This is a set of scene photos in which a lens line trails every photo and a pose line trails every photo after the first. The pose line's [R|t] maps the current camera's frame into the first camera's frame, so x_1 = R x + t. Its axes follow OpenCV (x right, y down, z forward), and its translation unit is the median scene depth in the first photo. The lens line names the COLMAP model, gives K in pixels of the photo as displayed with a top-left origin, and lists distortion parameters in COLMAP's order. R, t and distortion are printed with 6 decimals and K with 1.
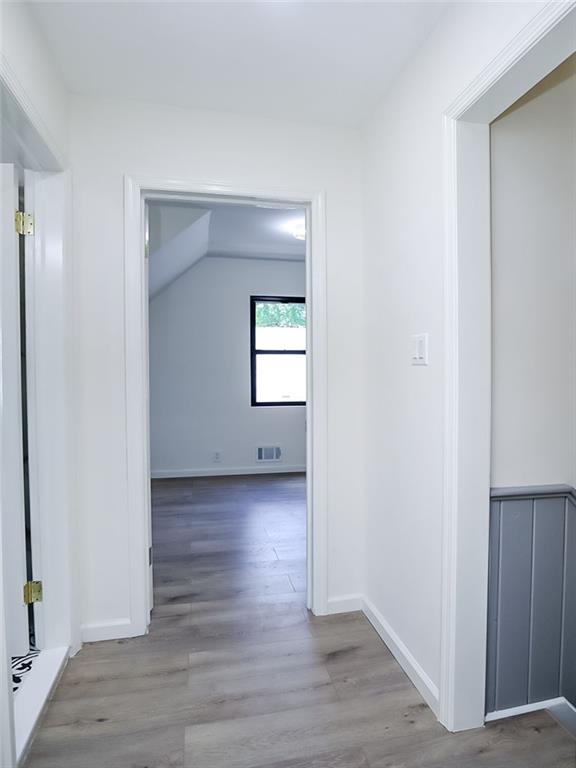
lens RADIAL K [[442.3, 0, 288.0], [0, 442.3, 384.0], [0, 0, 1]] dist [-0.001512, 0.001311]
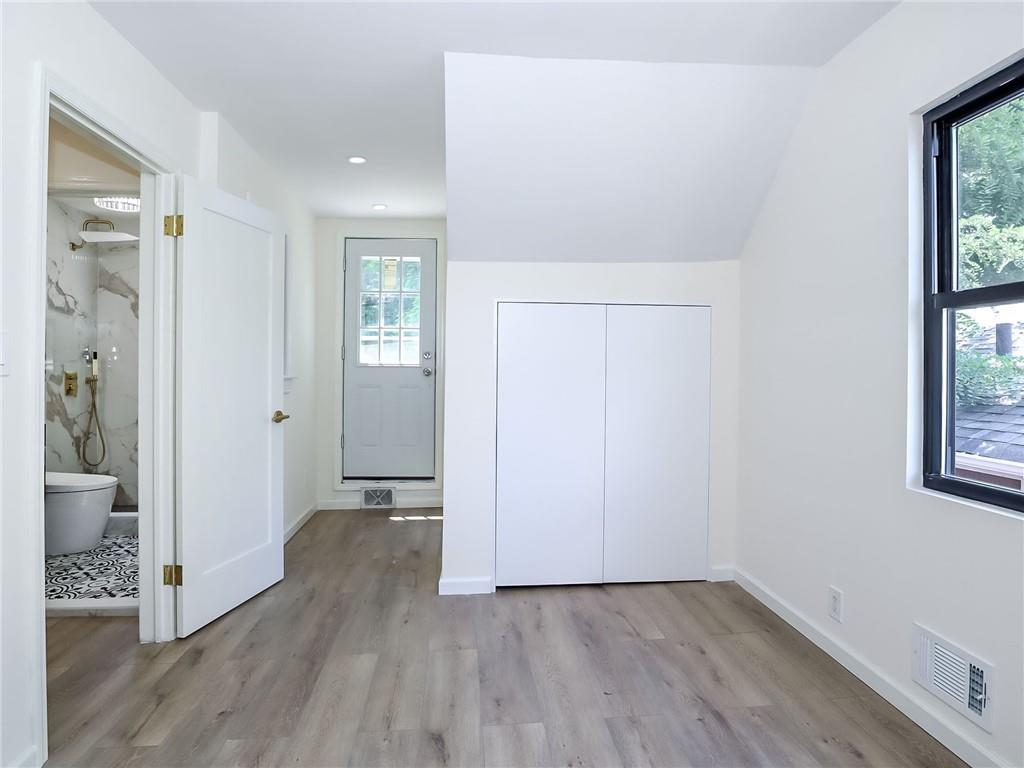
lens RADIAL K [[589.8, 0, 513.5], [0, 589.8, 392.5], [0, 0, 1]] dist [-0.001512, 0.001311]
pose [[-0.123174, 0.039844, -0.991585, 0.475571], [-0.038495, 0.998250, 0.044894, -0.029961], [0.991638, 0.043701, -0.121425, 1.139132]]
